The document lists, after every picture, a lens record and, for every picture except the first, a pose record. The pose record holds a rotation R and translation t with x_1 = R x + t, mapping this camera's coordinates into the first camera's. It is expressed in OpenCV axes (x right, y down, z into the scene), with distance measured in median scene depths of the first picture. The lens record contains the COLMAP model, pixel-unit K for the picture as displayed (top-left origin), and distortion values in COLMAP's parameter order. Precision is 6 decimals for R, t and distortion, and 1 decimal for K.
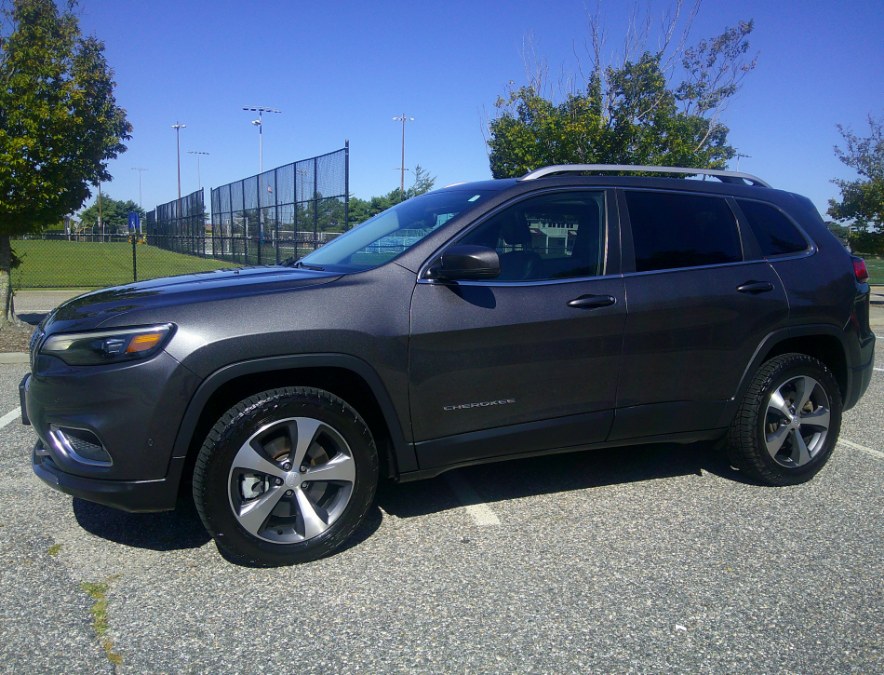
lens RADIAL K [[745.4, 0, 439.8], [0, 745.4, 346.1], [0, 0, 1]] dist [0.024633, -0.064429]
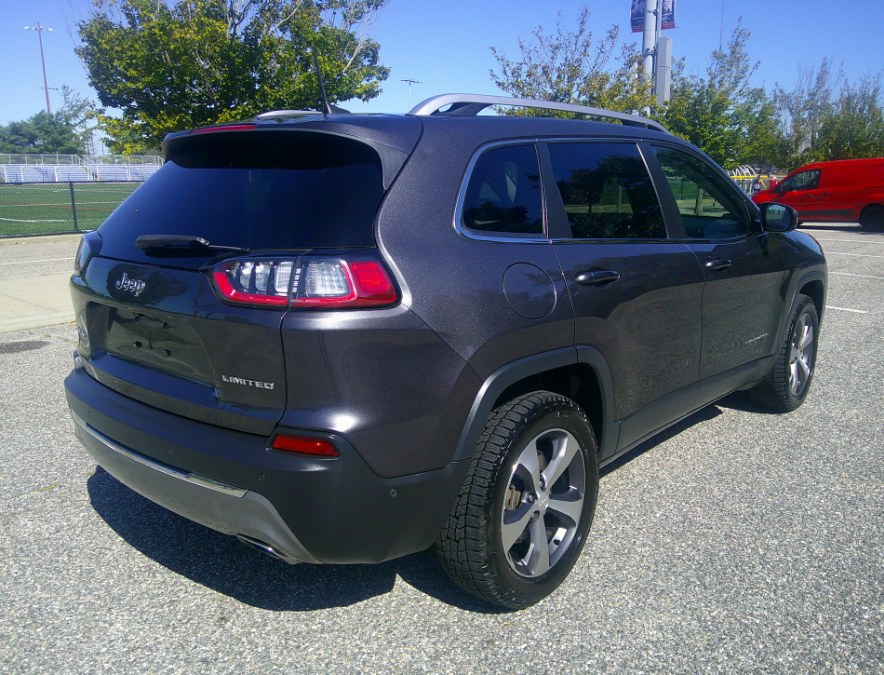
lens RADIAL K [[745.4, 0, 441.9], [0, 745.4, 336.0], [0, 0, 1]] dist [0.024633, -0.064429]
pose [[0.918116, -0.109001, 0.381028, 0.104113], [0.076996, 0.992173, 0.098303, -0.039873], [-0.388761, -0.060916, 0.919323, 0.177537]]
